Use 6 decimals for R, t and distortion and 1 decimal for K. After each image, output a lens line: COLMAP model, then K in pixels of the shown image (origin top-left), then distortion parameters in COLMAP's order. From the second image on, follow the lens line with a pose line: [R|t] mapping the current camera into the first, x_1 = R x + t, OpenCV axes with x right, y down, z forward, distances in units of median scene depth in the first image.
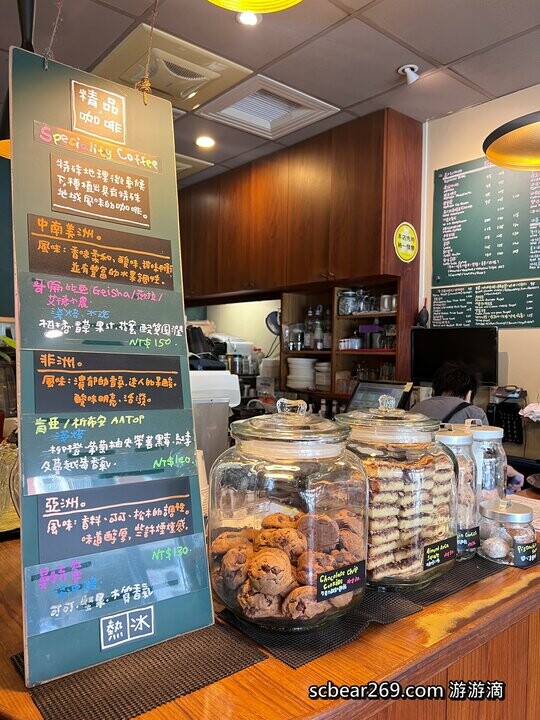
lens RADIAL K [[570.0, 0, 280.6], [0, 570.0, 362.1], [0, 0, 1]] dist [0.076612, -0.121588]
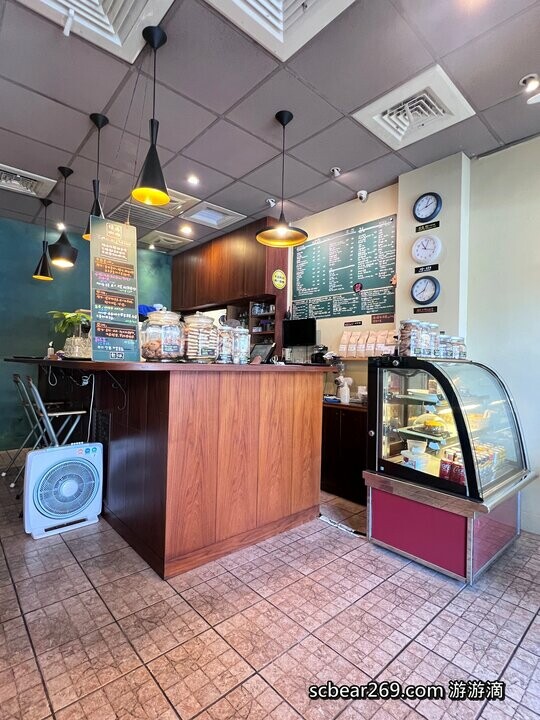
lens RADIAL K [[366.2, 0, 270.0], [0, 366.2, 360.0], [0, 0, 1]] dist [-0.001349, -0.000134]
pose [[0.999733, 0.006070, 0.022293, 0.156881], [-0.005783, 0.999900, -0.012934, 0.104140], [-0.022369, 0.012802, 0.999668, -0.335194]]
